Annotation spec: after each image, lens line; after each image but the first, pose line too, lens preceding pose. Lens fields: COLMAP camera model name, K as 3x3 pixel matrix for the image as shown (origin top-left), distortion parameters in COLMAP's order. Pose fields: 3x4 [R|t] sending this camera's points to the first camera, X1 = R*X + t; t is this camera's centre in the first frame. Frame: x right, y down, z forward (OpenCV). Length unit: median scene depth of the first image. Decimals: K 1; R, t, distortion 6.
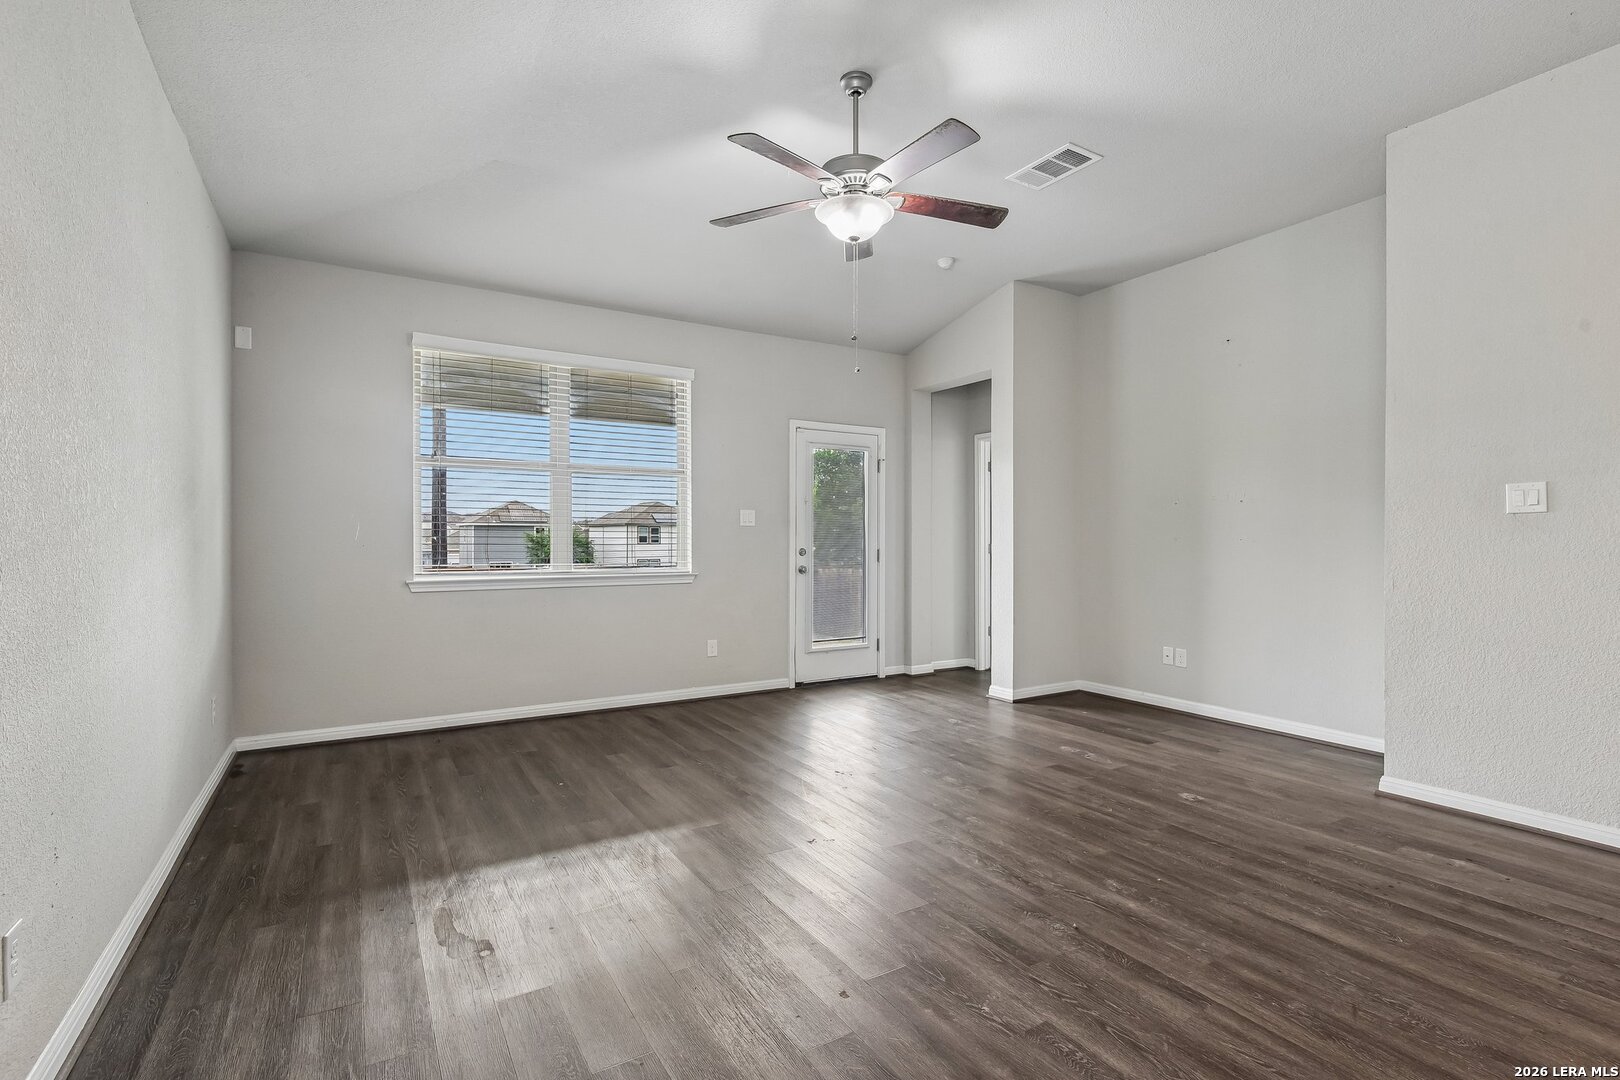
lens RADIAL K [[737.6, 0, 810.0], [0, 737.6, 540.0], [0, 0, 1]] dist [-0.000833, -0.000654]
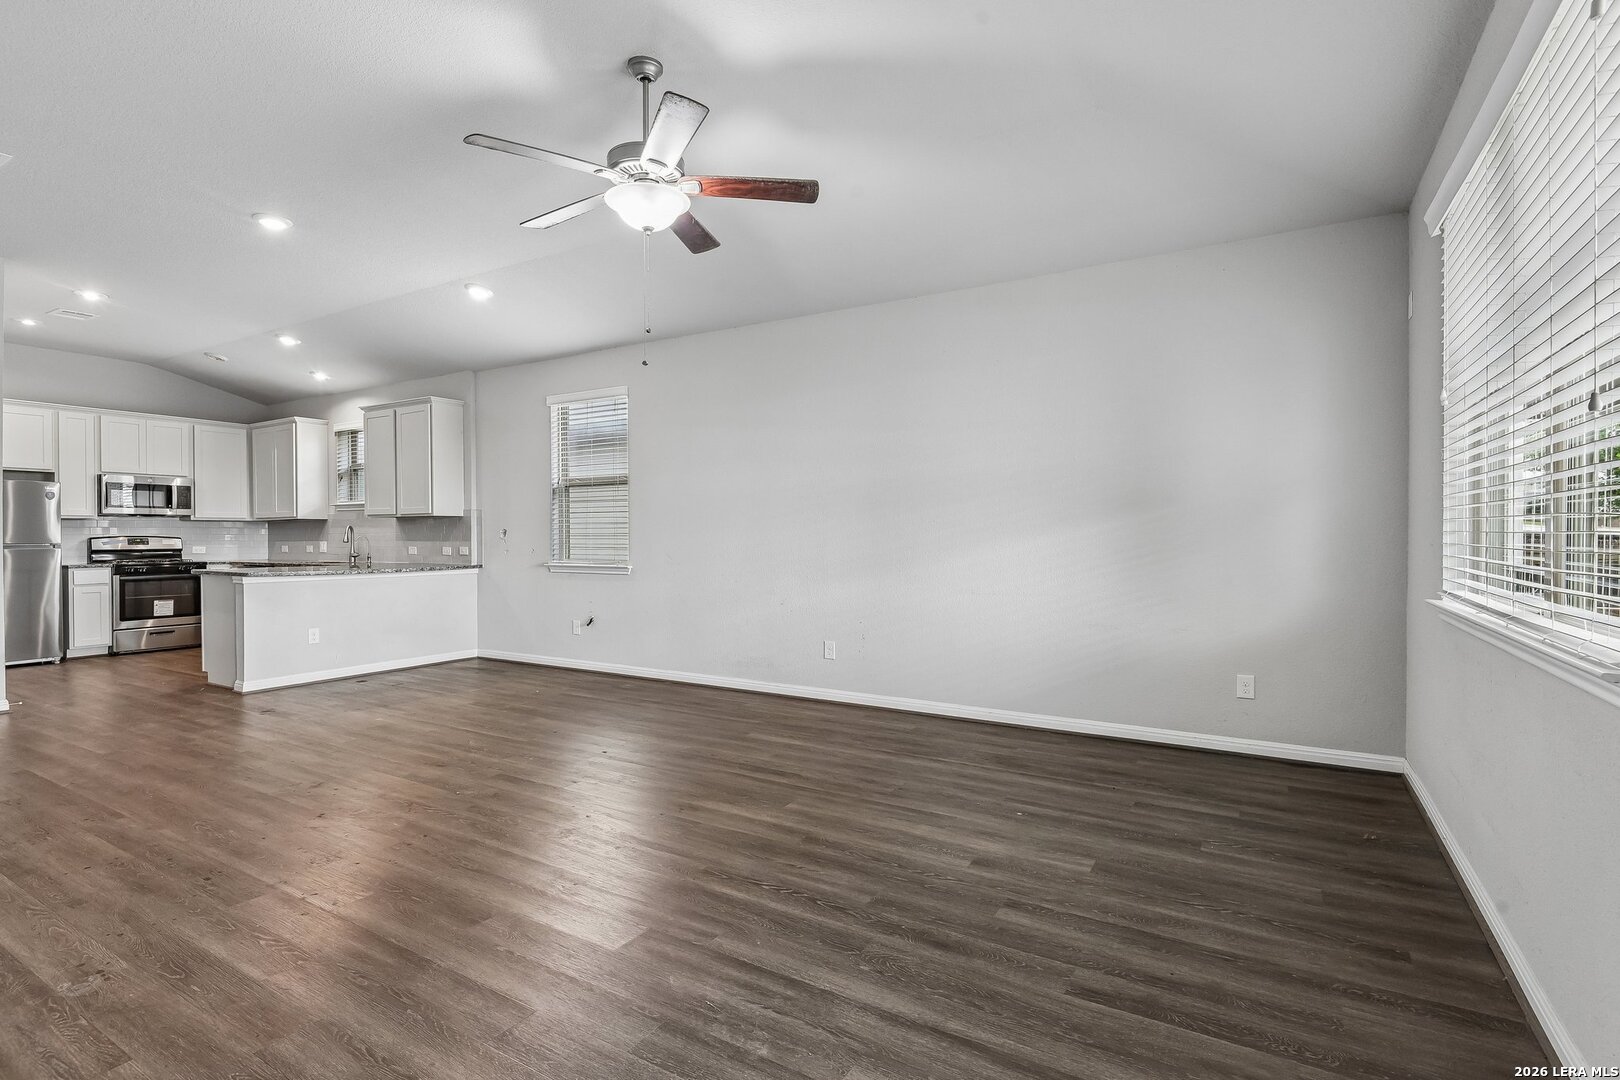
lens RADIAL K [[765.8, 0, 860.4], [0, 765.8, 541.2], [0, 0, 1]] dist [0.018569, -0.010656]
pose [[-0.852784, 0.001833, -0.522260, 0.252748], [-0.002872, 0.999962, 0.008199, 0.003357], [0.522255, 0.008492, -0.852747, 1.443156]]
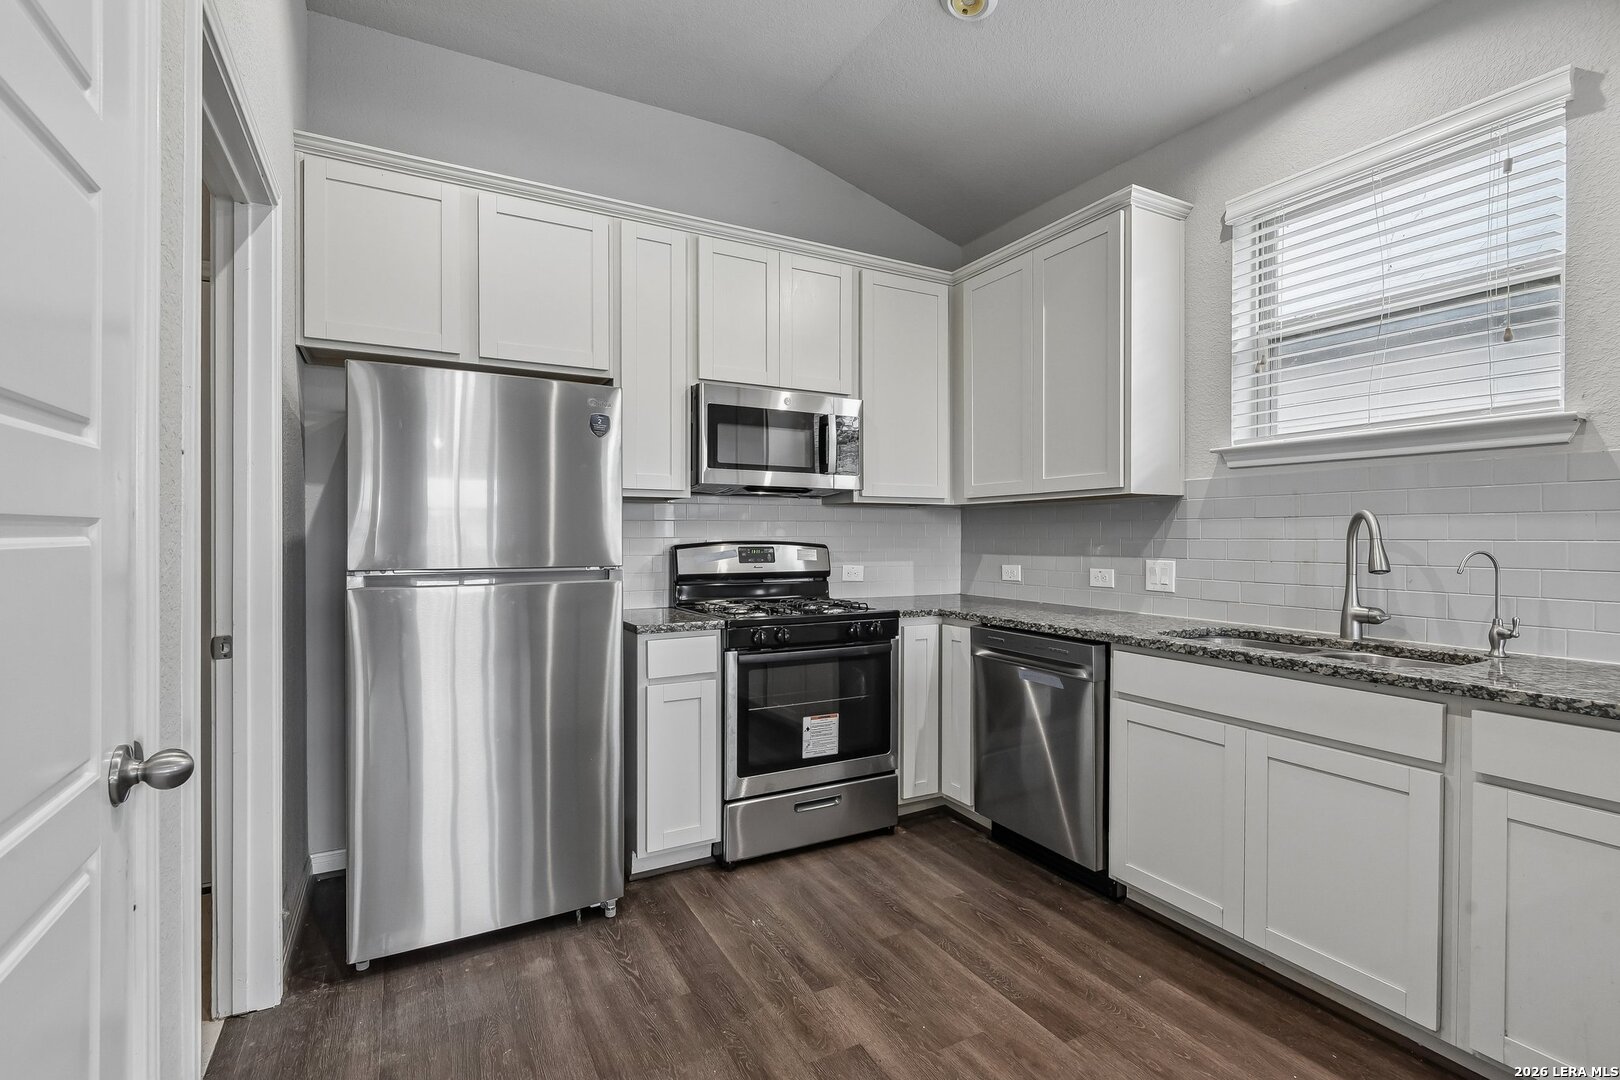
lens RADIAL K [[732.0, 0, 801.4], [0, 732.0, 540.1], [0, 0, 1]] dist [-0.000307, -0.000838]
pose [[-0.999666, -0.006284, 0.025070, 0.663278], [-0.006070, 0.999945, 0.008594, 0.002906], [-0.025123, 0.008439, -0.999649, -0.162604]]
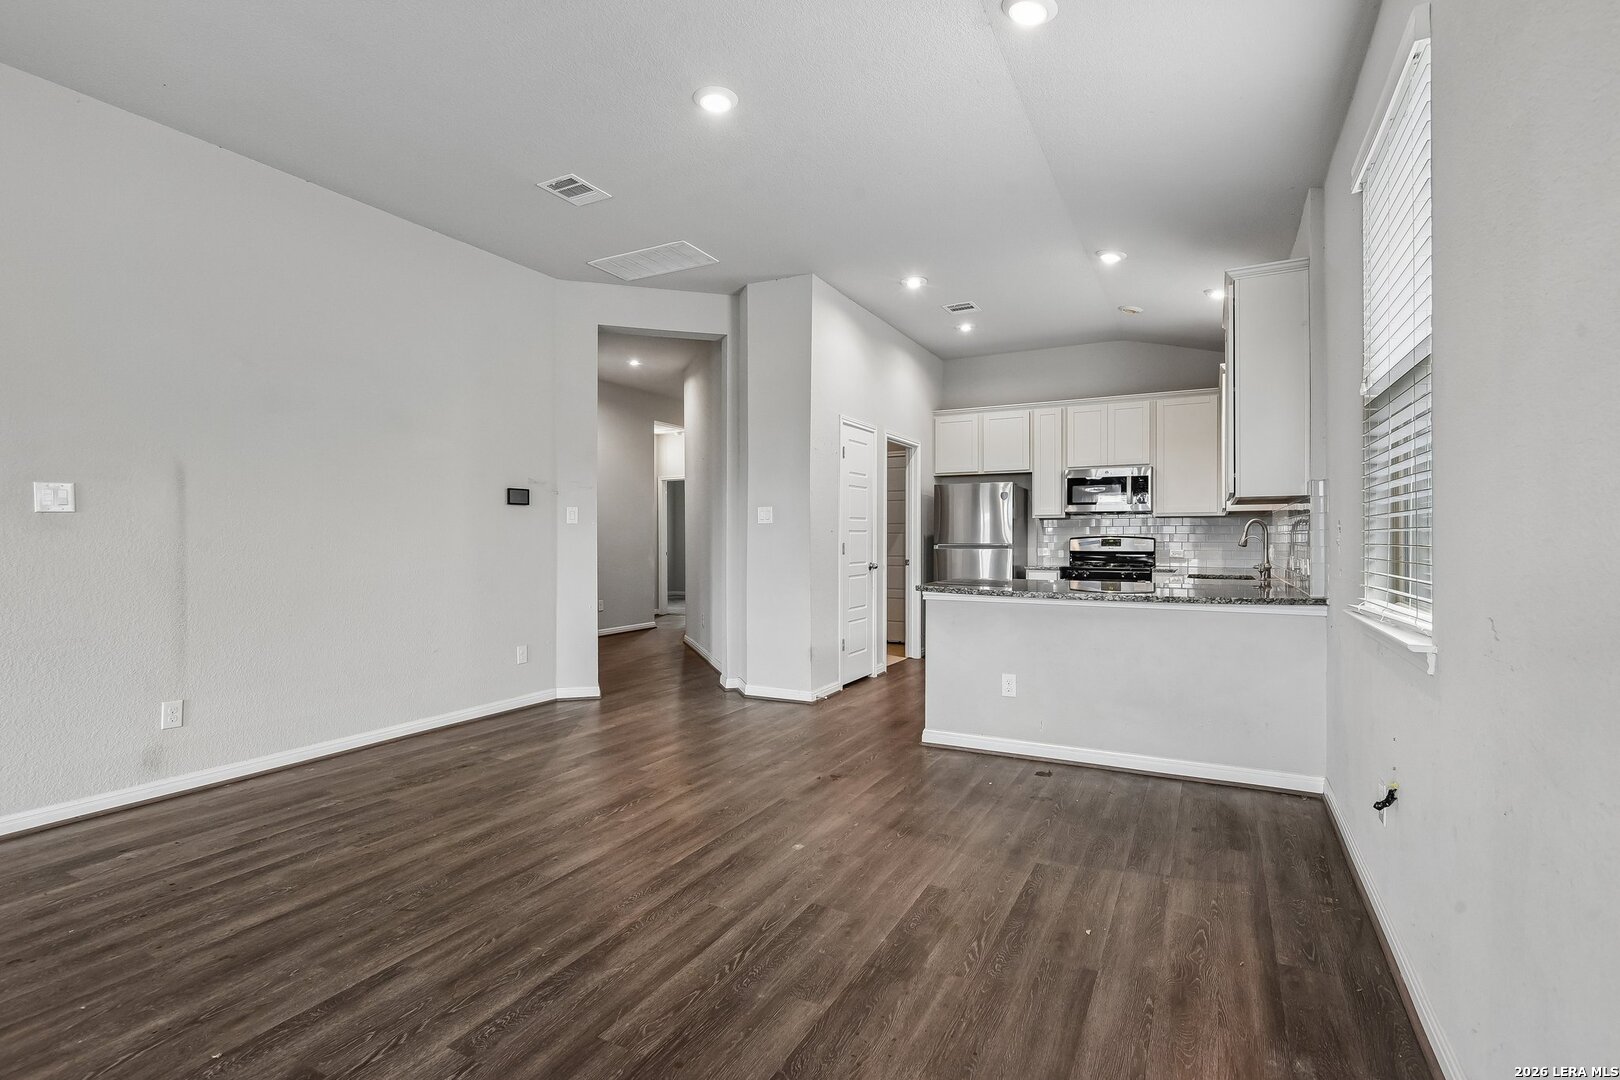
lens RADIAL K [[808.3, 0, 810.0], [0, 808.3, 540.0], [0, 0, 1]] dist [-0.001004, -0.000610]
pose [[-0.512986, -0.003824, 0.858389, -0.334142], [0.004322, 0.999966, 0.007038, 0.003899], [-0.858386, 0.007320, -0.512952, 0.478086]]
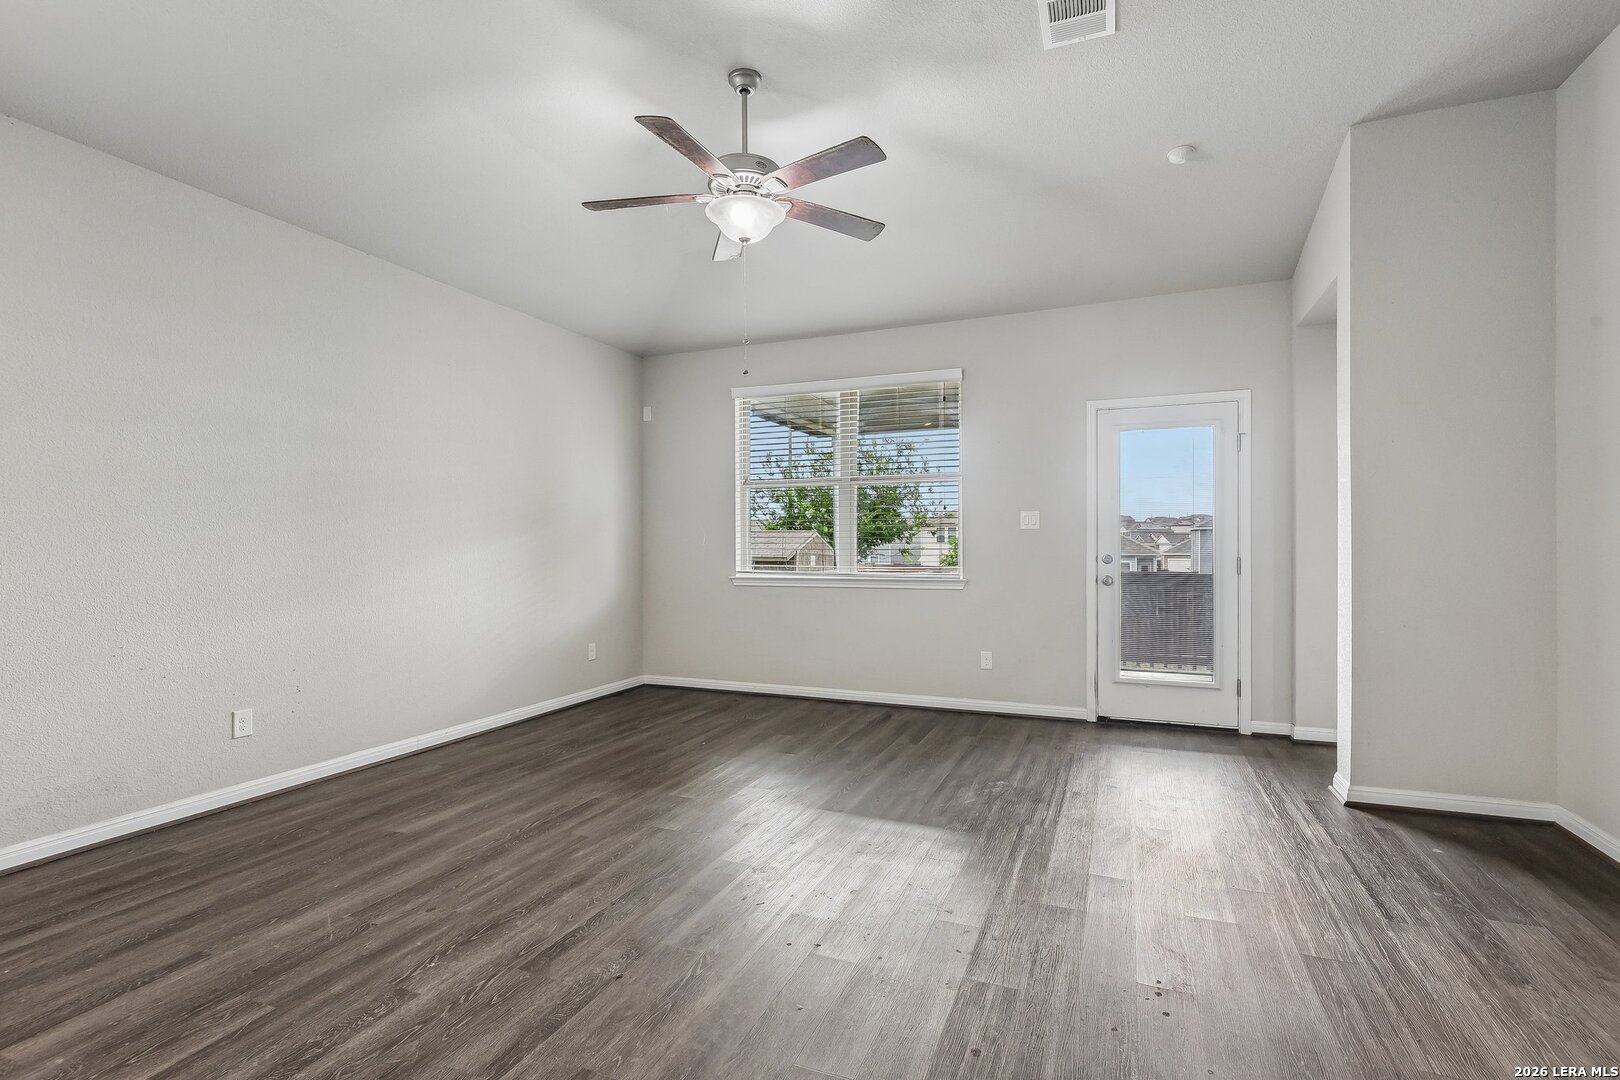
lens RADIAL K [[732.0, 0, 801.4], [0, 732.0, 540.1], [0, 0, 1]] dist [-0.000307, -0.000838]
pose [[0.601284, -0.009344, -0.798981, 0.637568], [0.001898, 0.999946, -0.010266, 0.004099], [0.799033, 0.004656, 0.601269, 0.340584]]
